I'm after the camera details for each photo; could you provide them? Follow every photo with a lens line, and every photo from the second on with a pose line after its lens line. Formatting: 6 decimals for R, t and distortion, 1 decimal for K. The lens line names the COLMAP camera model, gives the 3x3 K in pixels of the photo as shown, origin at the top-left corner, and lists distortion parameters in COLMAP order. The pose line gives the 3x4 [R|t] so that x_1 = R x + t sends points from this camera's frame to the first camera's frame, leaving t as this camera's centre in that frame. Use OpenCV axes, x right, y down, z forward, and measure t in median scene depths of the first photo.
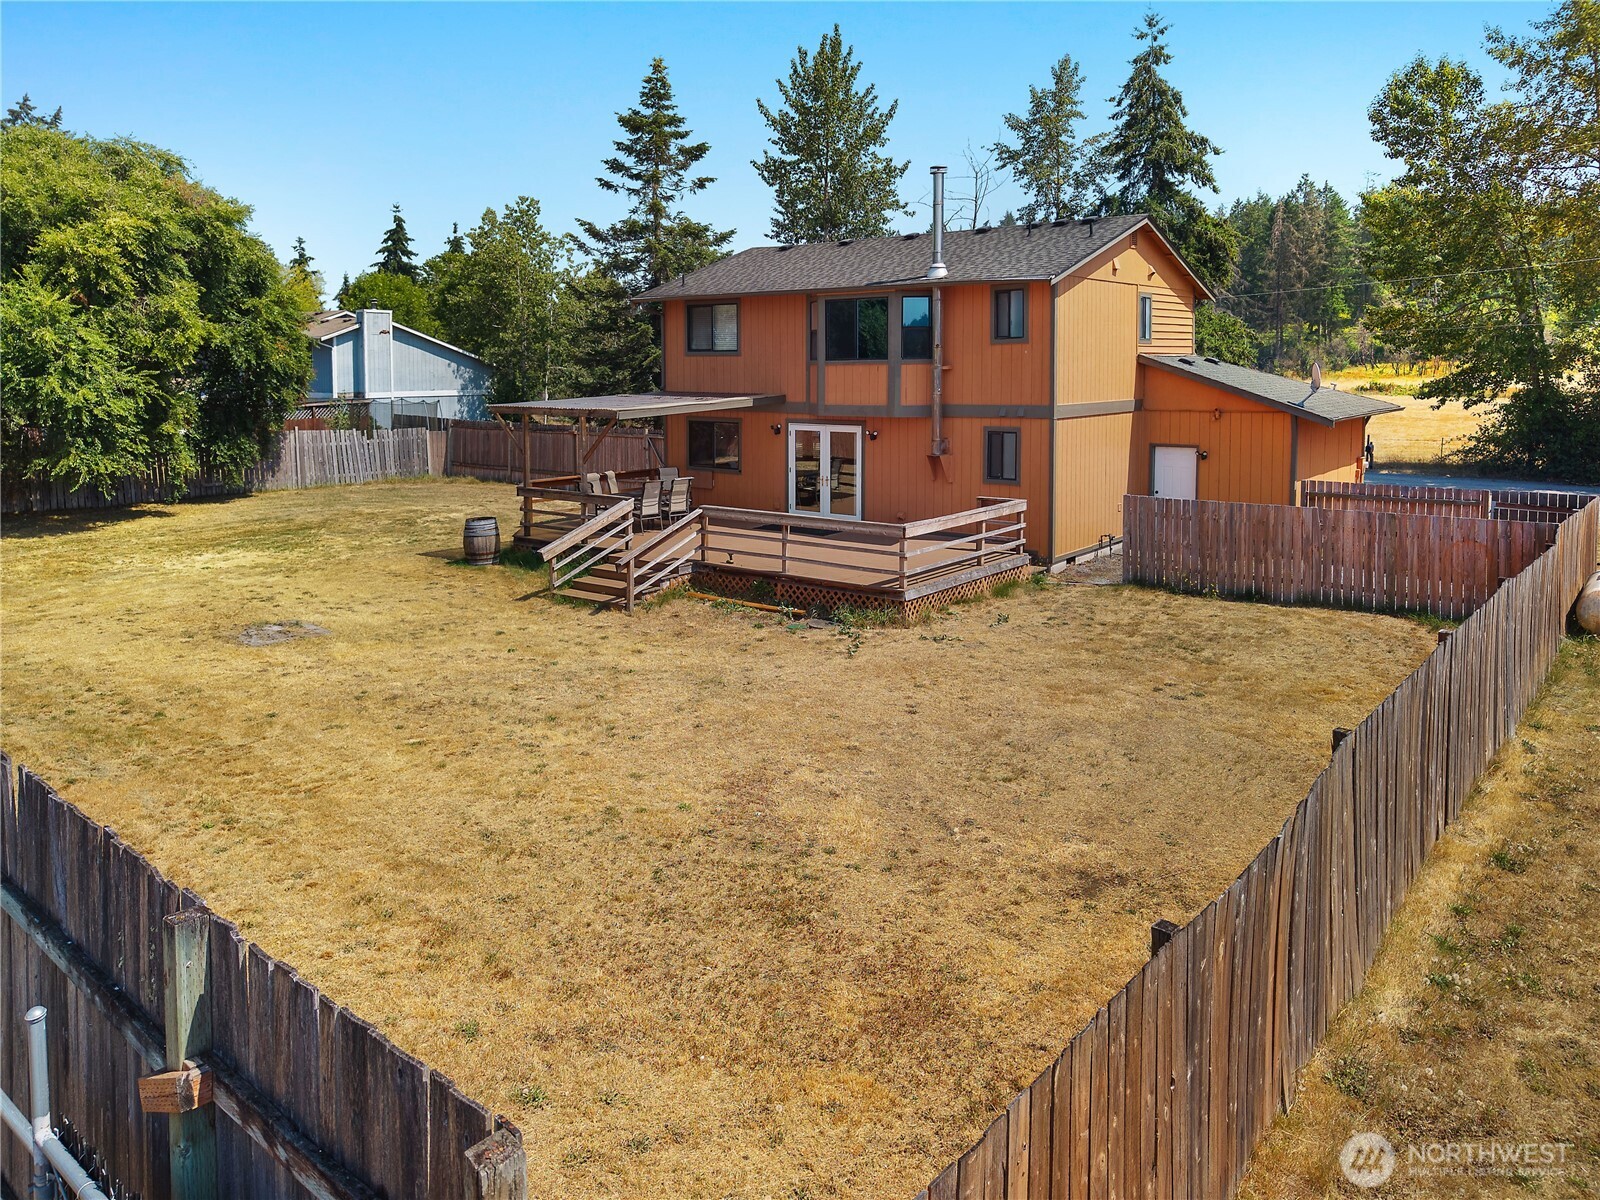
lens RADIAL K [[1117.8, 0, 805.8], [0, 1117.8, 453.0], [0, 0, 1]] dist [0.001732, 0.002499]
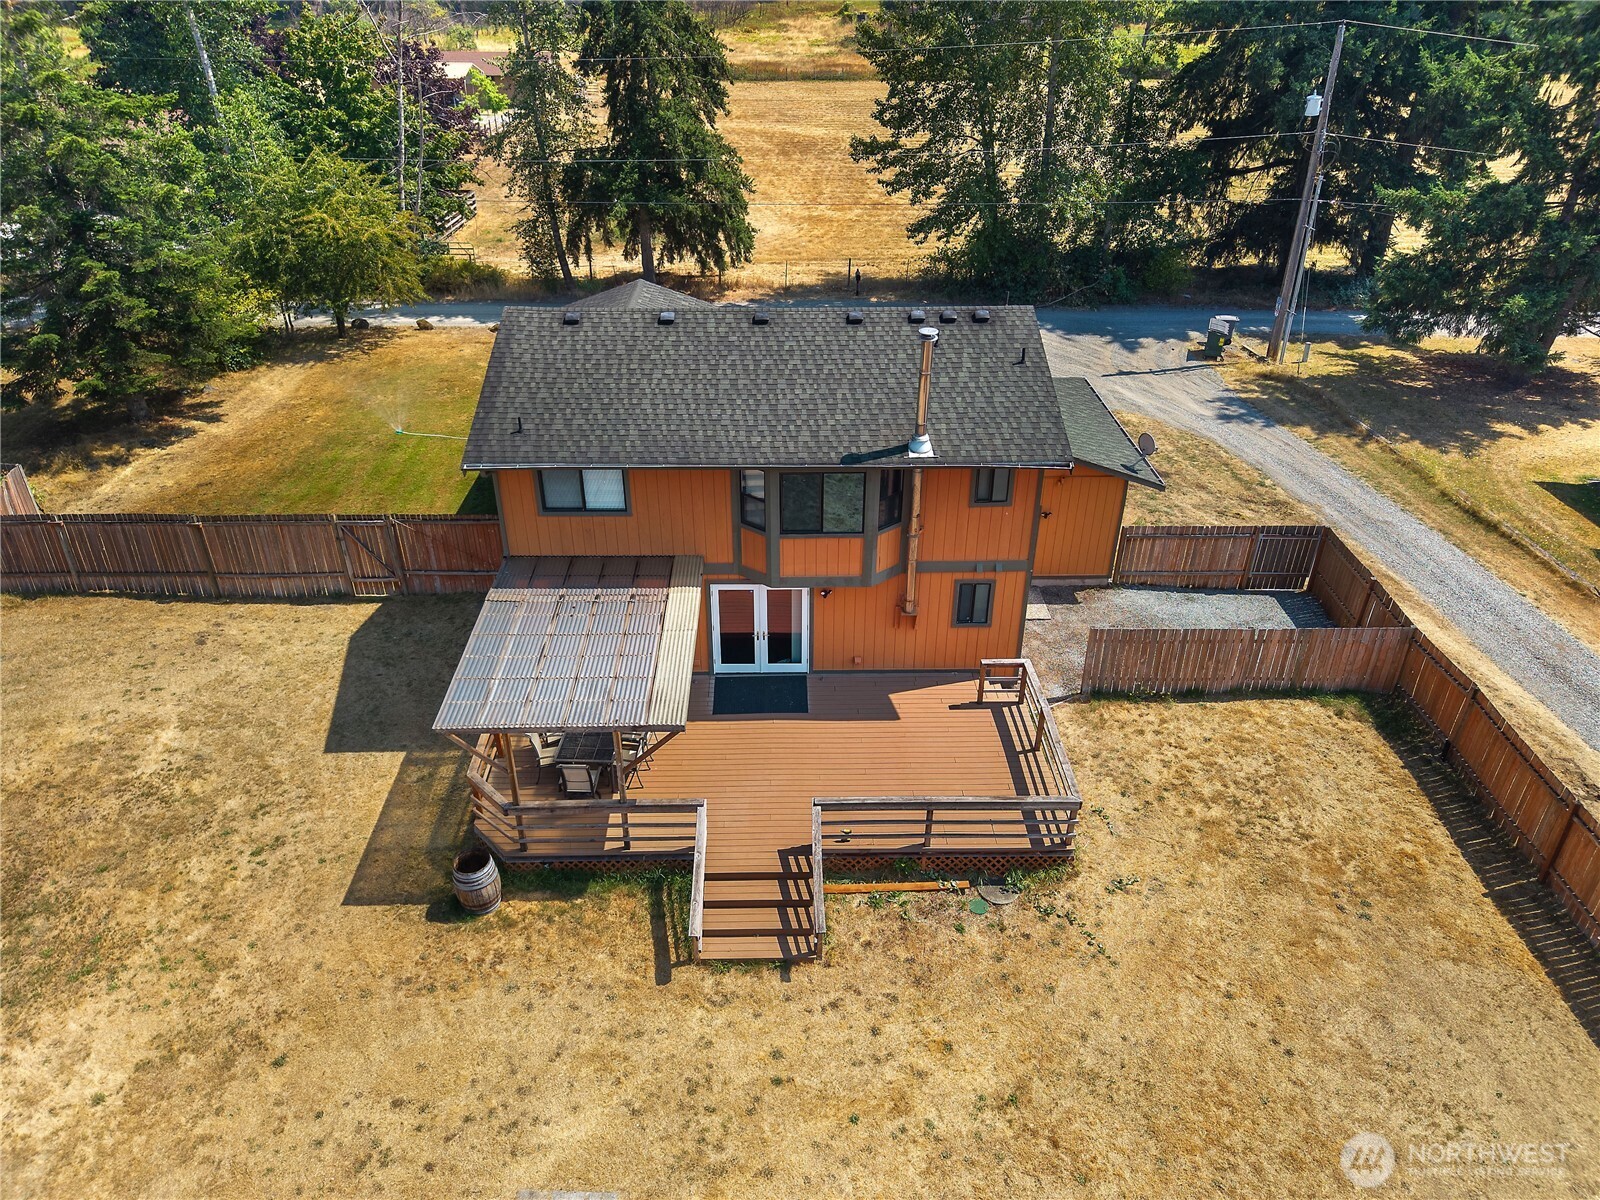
lens RADIAL K [[1052.5, 0, 800.0], [0, 1052.5, 600.0], [0, 0, 1]] dist [0.013562, -0.001699]
pose [[0.784511, -0.307811, 0.538325, -0.419686], [0.037202, 0.889904, 0.454628, -0.399357], [-0.618998, -0.336634, 0.709591, 0.366654]]
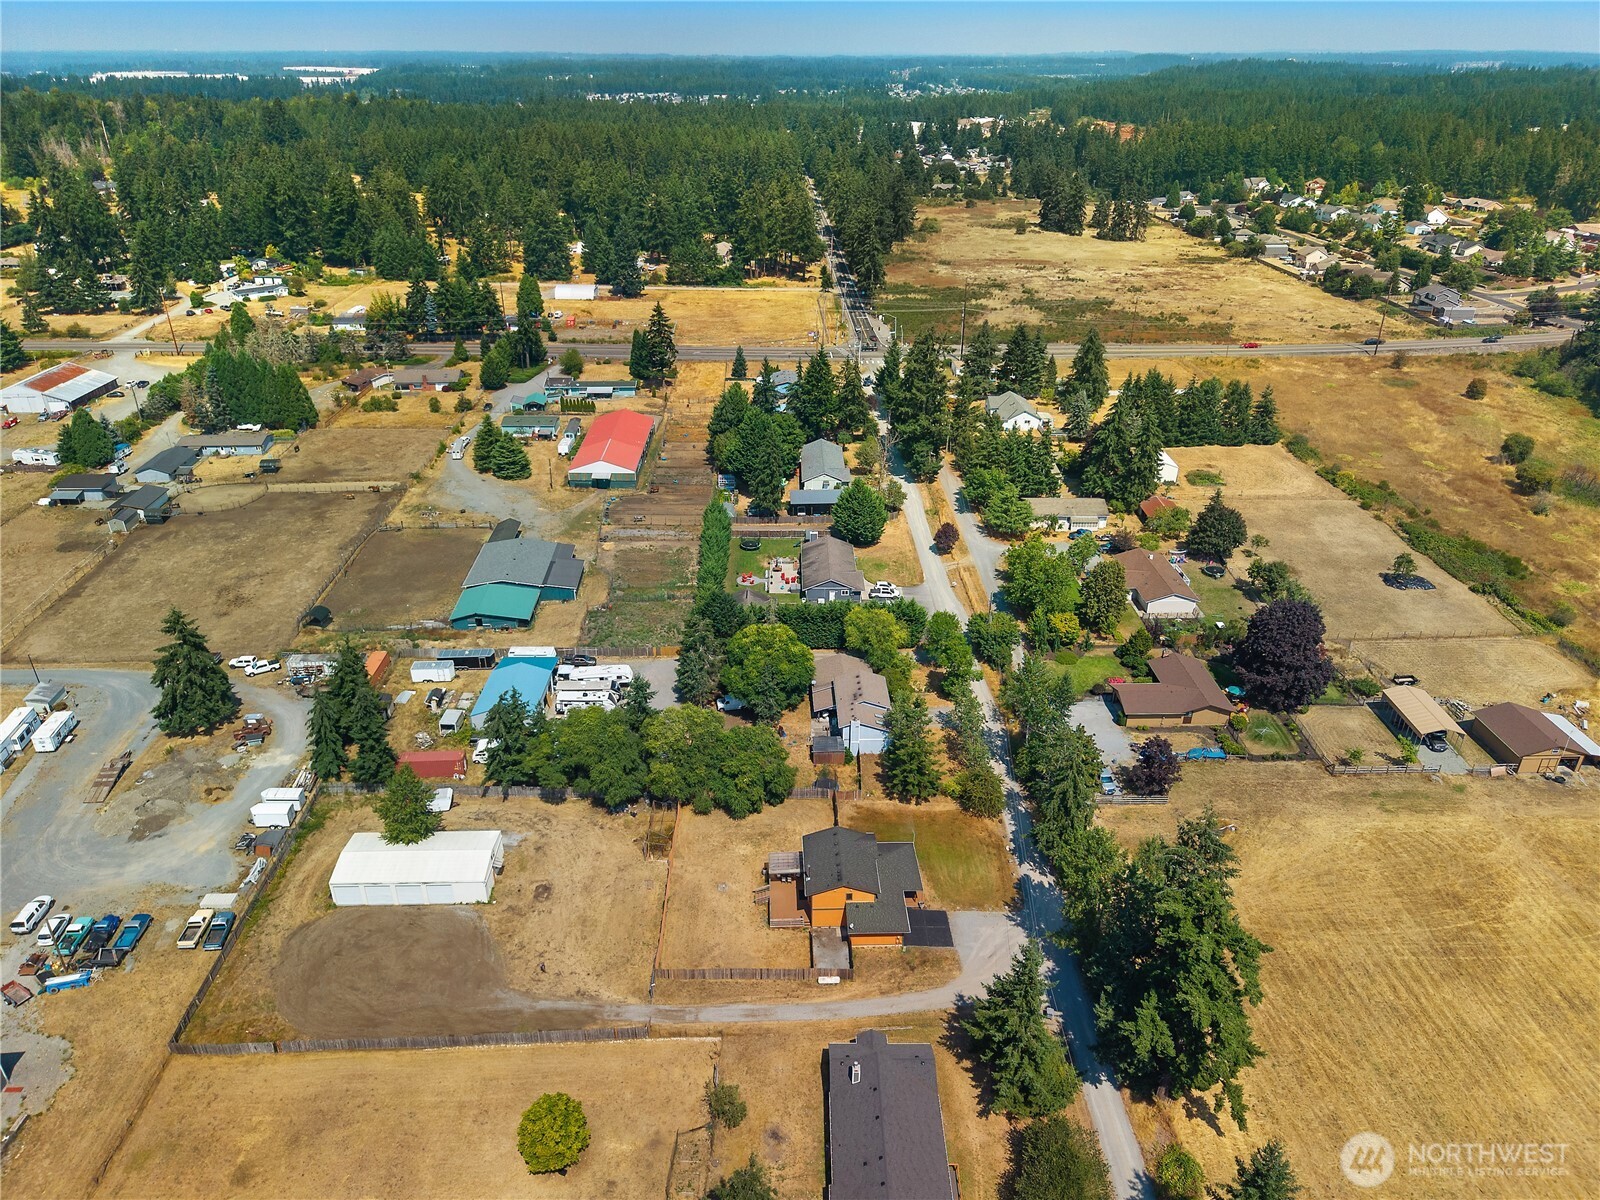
lens RADIAL K [[1093.0, 0, 774.4], [0, 1093.0, 575.8], [0, 0, 1]] dist [0.004802, -0.002130]
pose [[0.621756, 0.346938, -0.702177, 3.259173], [-0.062951, 0.915773, 0.396733, -3.639765], [0.780677, -0.202469, 0.591228, -2.115873]]
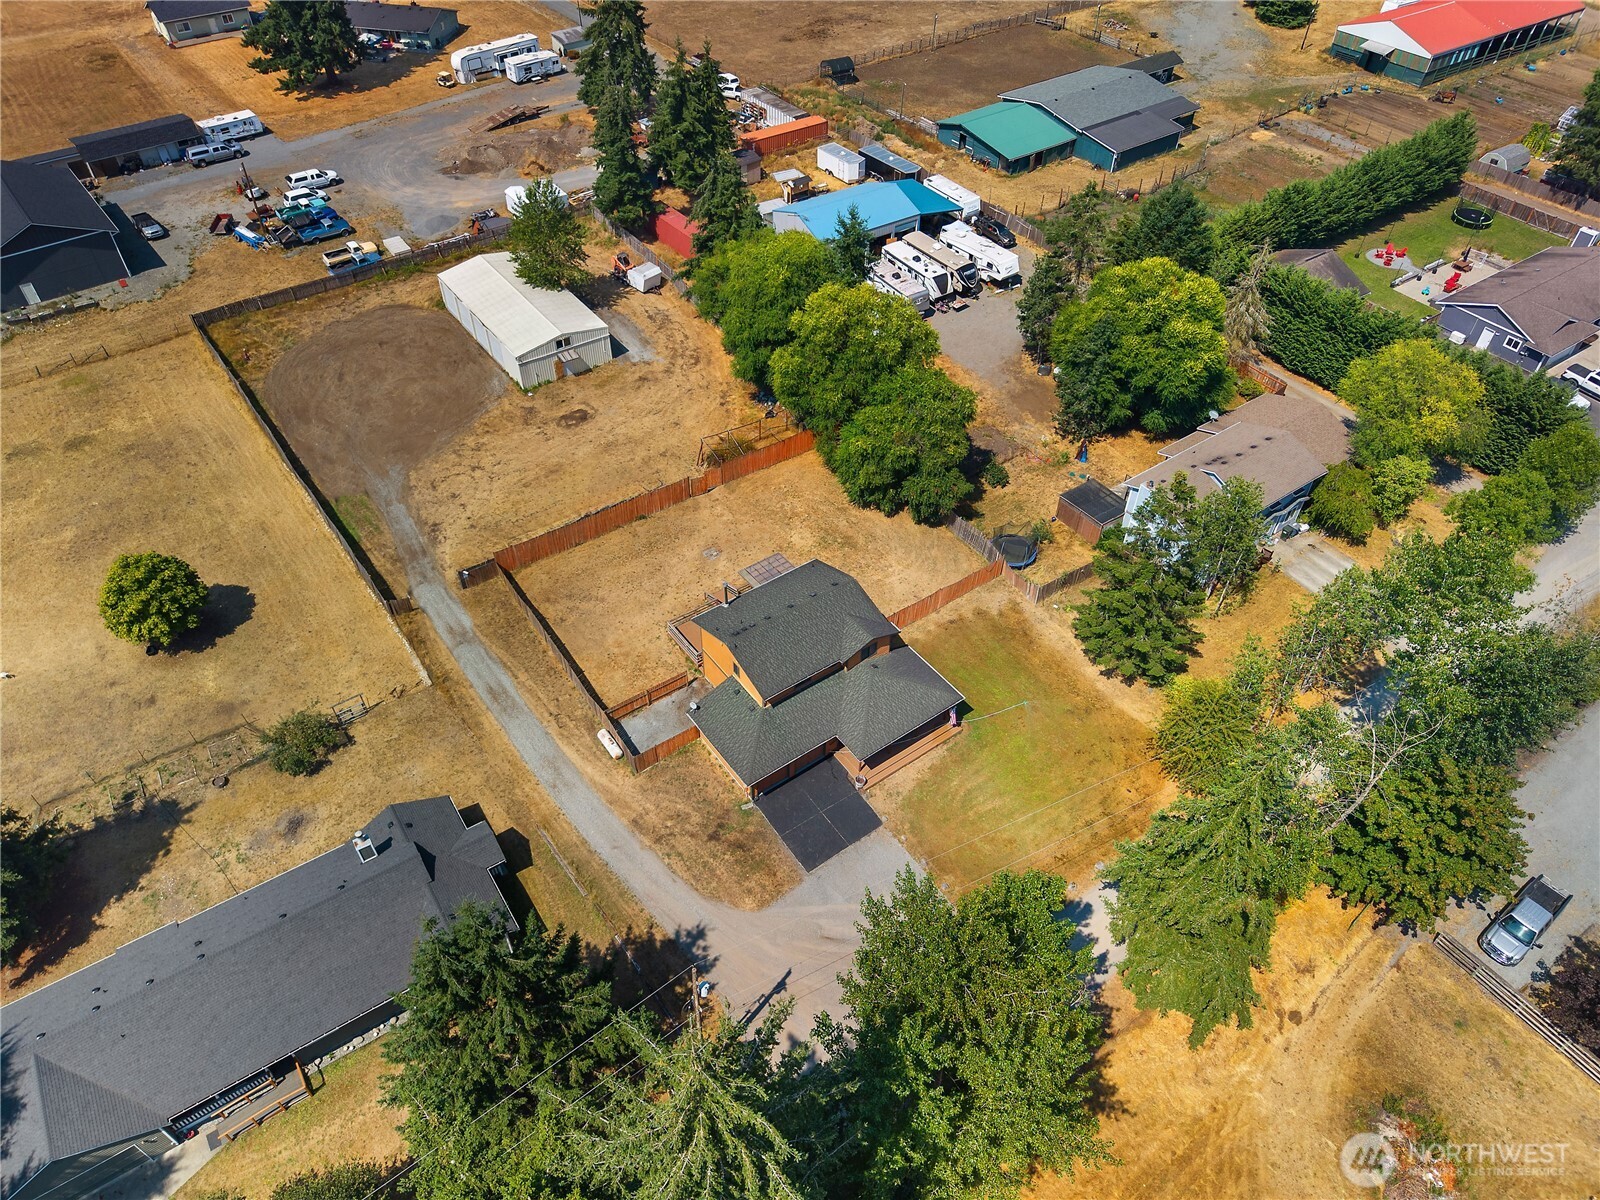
lens RADIAL K [[1093.0, 0, 774.4], [0, 1093.0, 575.8], [0, 0, 1]] dist [0.004802, -0.002130]
pose [[-0.304331, 0.662918, -0.684048, 2.096390], [-0.074144, 0.699447, 0.710828, -2.396348], [0.949676, 0.267045, -0.163712, 1.499795]]
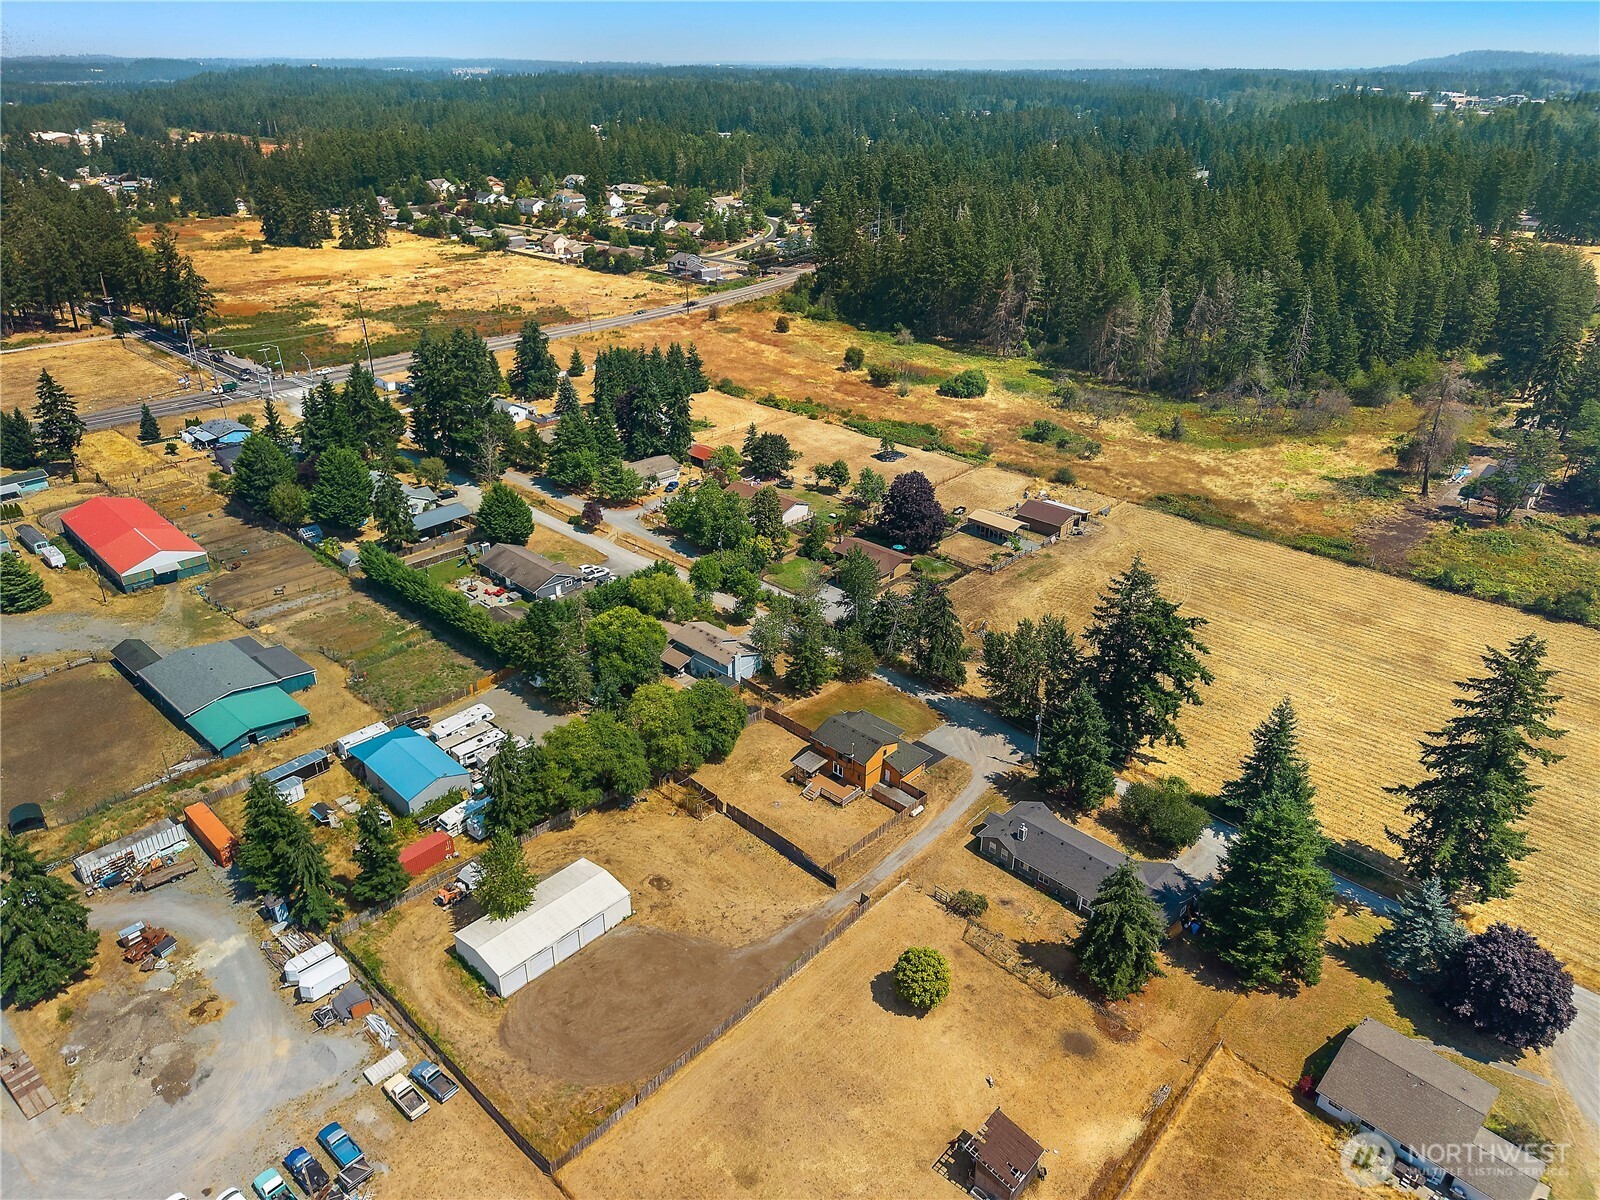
lens RADIAL K [[1086.5, 0, 800.0], [0, 1086.5, 600.0], [0, 0, 1]] dist [0.003625, -0.005002]
pose [[0.995258, 0.059714, -0.076781, 0.228415], [-0.026344, 0.925351, 0.378194, -3.464128], [0.093633, -0.374378, 0.922537, -4.781877]]
